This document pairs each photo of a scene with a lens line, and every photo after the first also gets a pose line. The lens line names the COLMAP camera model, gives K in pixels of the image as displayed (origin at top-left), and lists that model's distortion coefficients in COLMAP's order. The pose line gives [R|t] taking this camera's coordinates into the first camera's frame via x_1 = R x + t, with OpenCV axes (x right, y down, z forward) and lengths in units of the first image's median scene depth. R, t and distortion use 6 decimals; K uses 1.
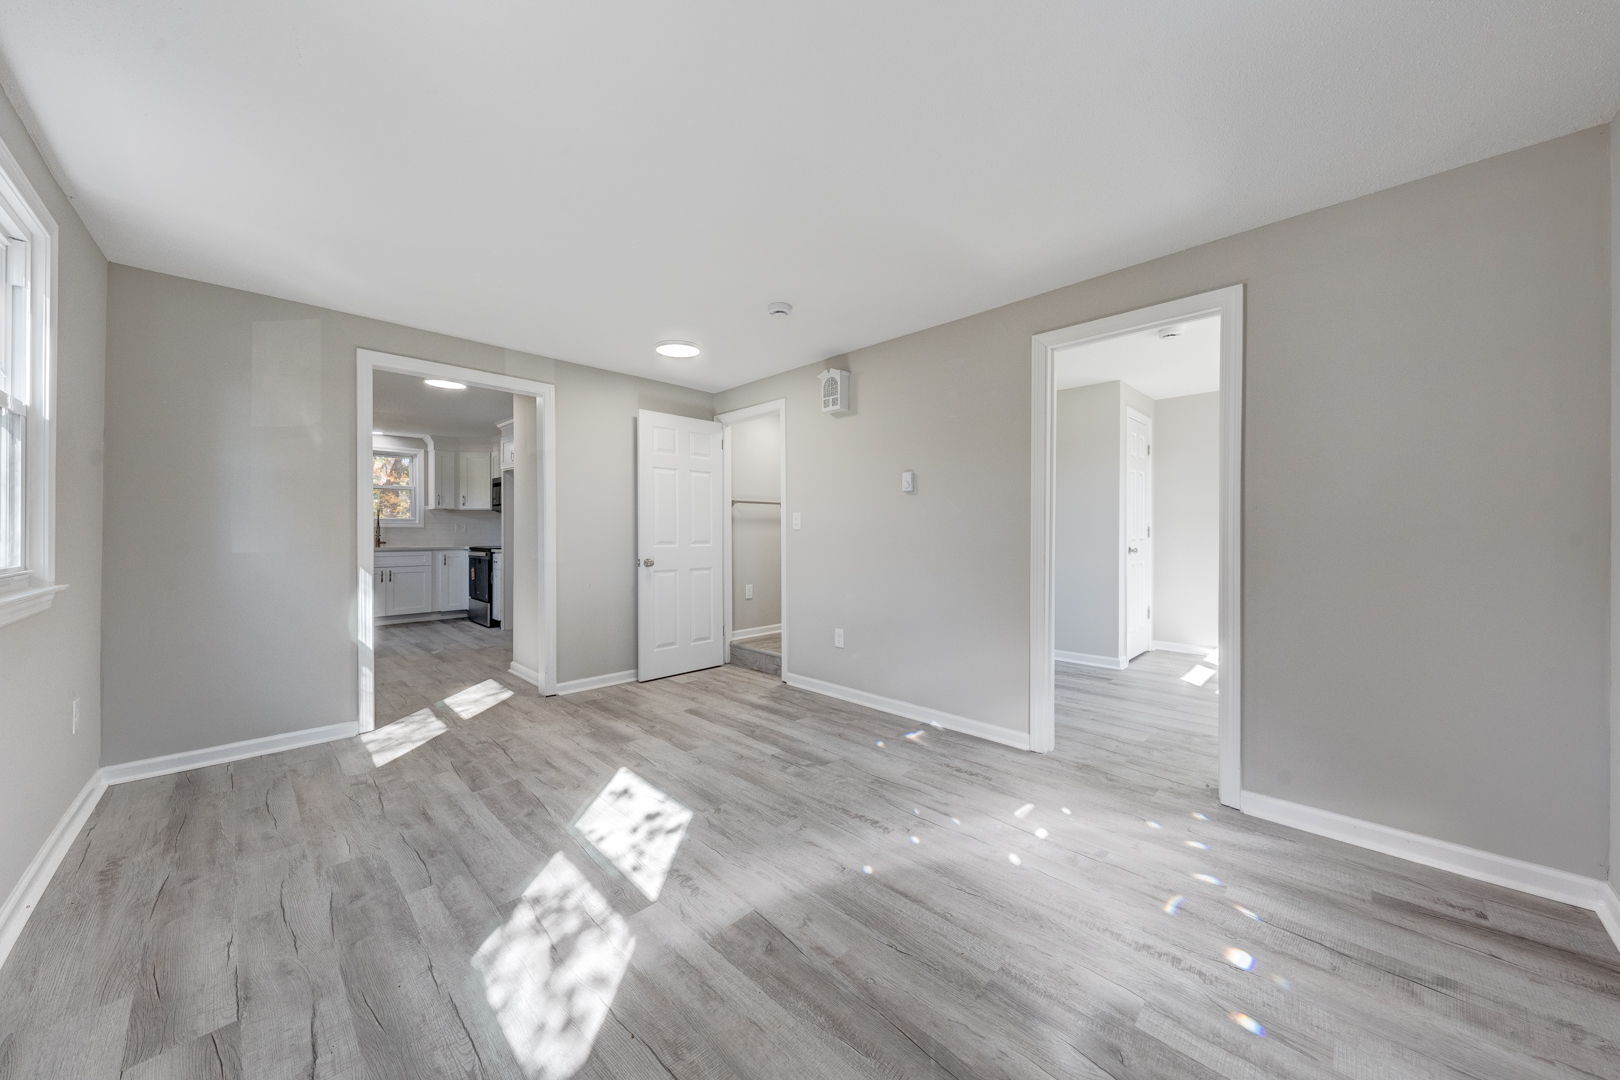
lens RADIAL K [[562.9, 0, 810.6], [0, 562.9, 535.6], [0, 0, 1]] dist [0.008756, -0.001997]
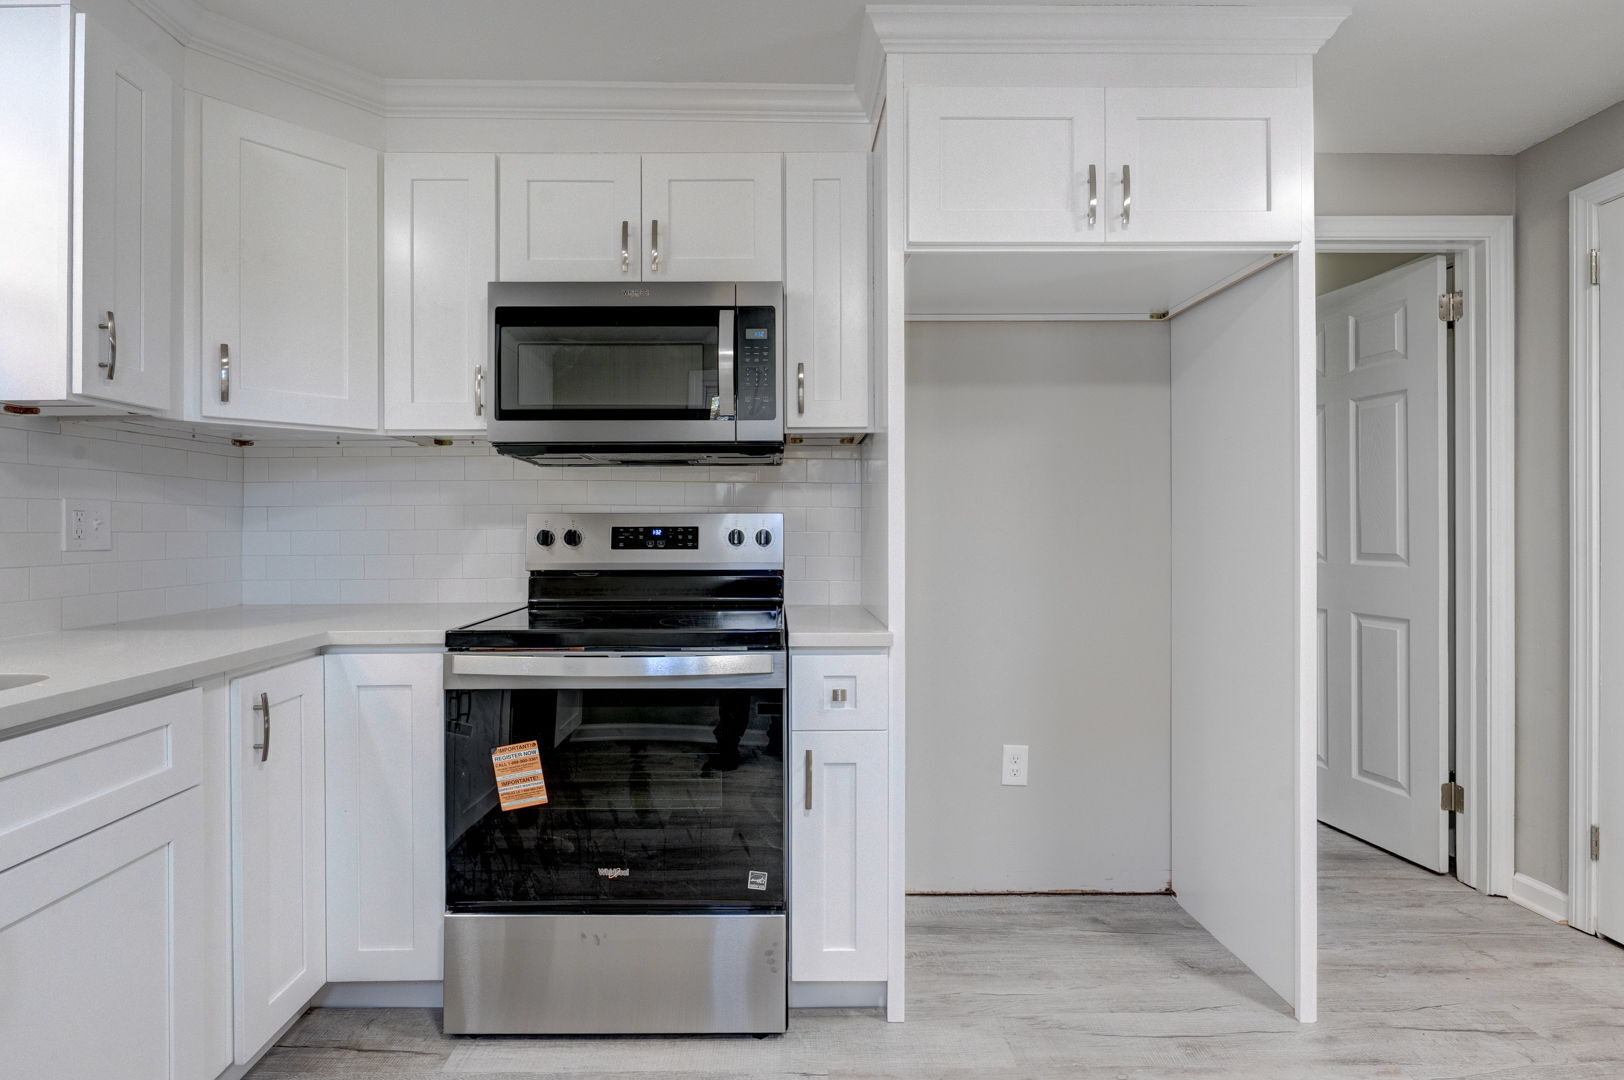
lens RADIAL K [[780.2, 0, 786.8], [0, 780.2, 523.5], [0, 0, 1]] dist [0.003653, -0.002571]
pose [[0.713556, -0.002105, 0.700595, -0.695061], [0.008884, 0.999942, -0.006044, -0.011923], [-0.700542, 0.010537, 0.713534, 0.737774]]
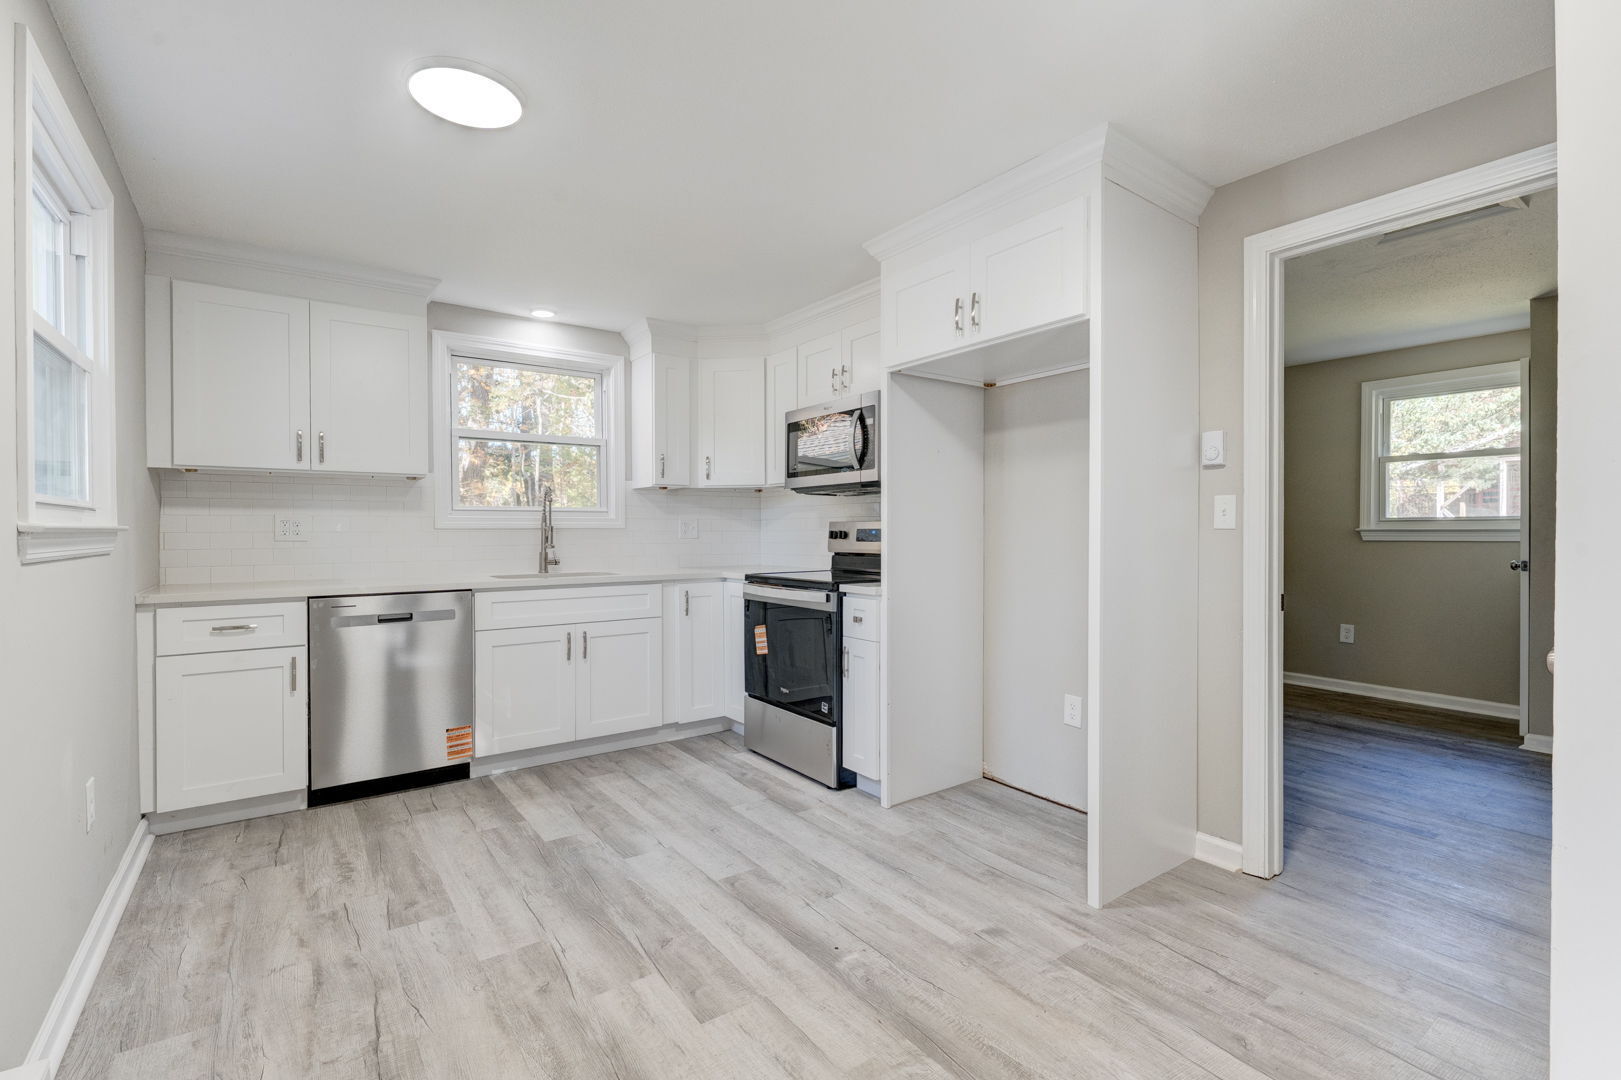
lens RADIAL K [[726.6, 0, 799.8], [0, 726.6, 536.8], [0, 0, 1]] dist [0.004297, -0.000401]
pose [[0.982619, -0.002859, -0.185610, -0.459515], [0.003030, 0.999995, 0.000635, -0.007759], [0.185607, -0.001187, 0.982623, 0.472231]]
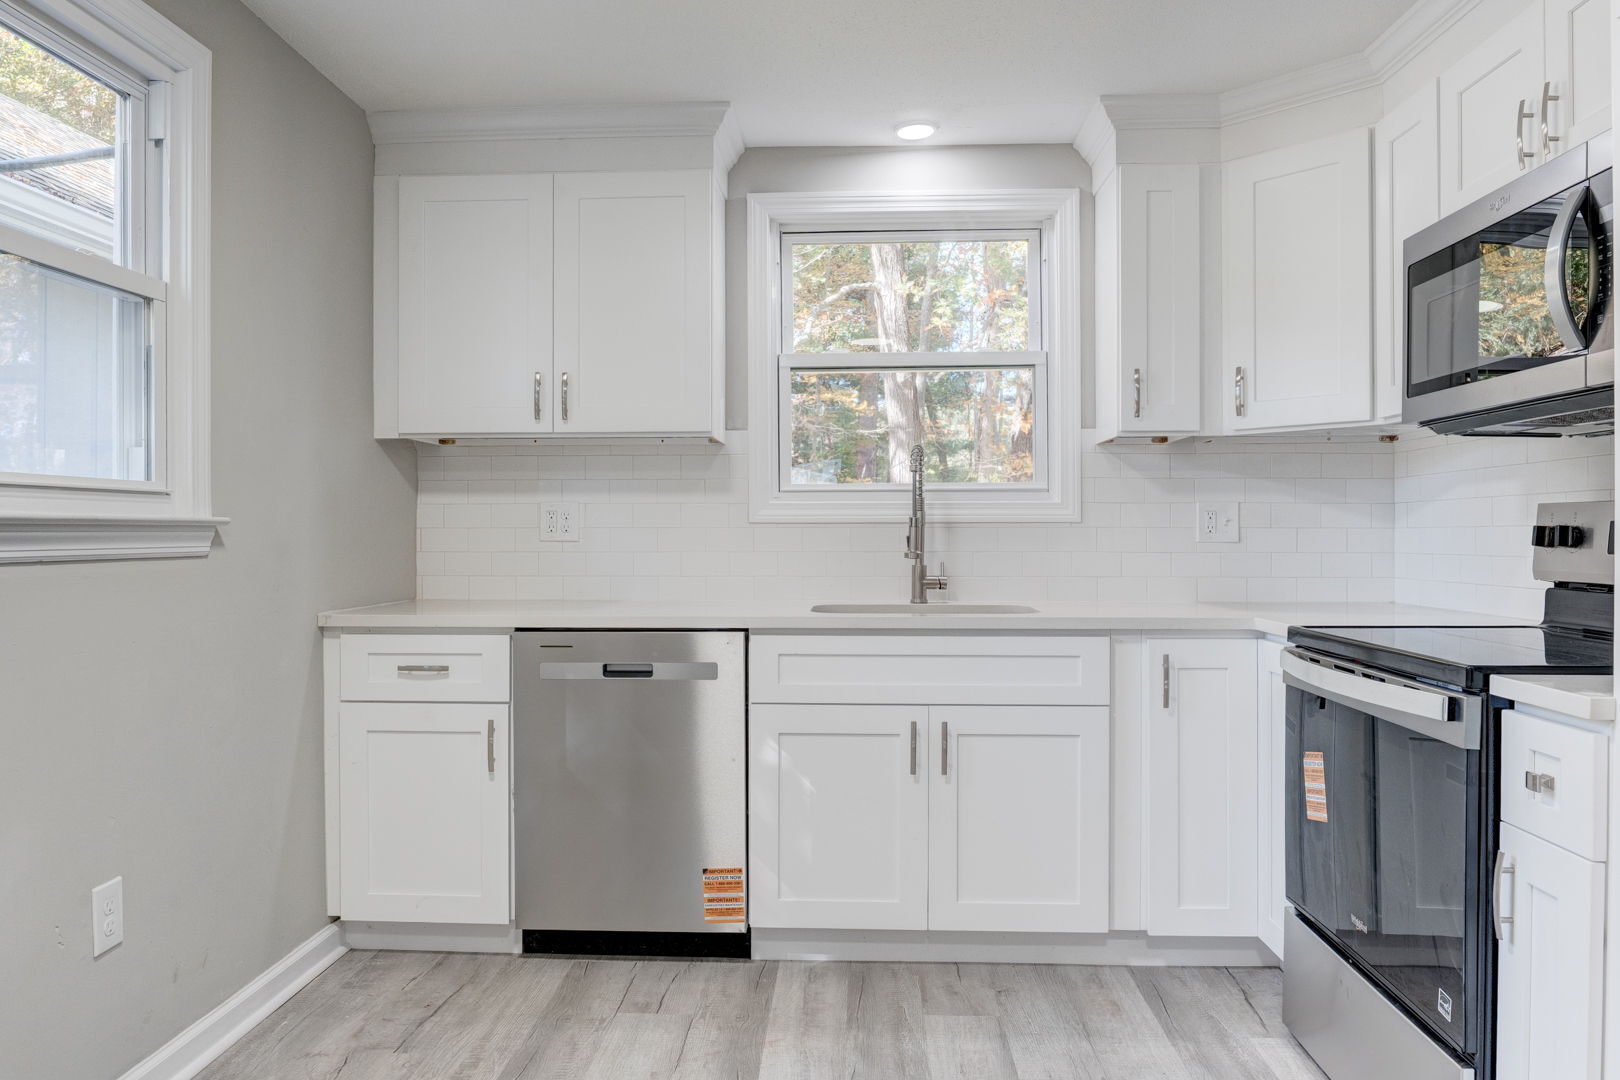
lens RADIAL K [[1109.0, 0, 803.3], [0, 1109.0, 535.9], [0, 0, 1]] dist [-0.017870, -0.002965]
pose [[0.660305, 0.001048, -0.750996, -0.436799], [-0.003777, 0.999991, -0.001925, -0.007561], [0.750988, 0.004108, 0.660303, 0.643250]]
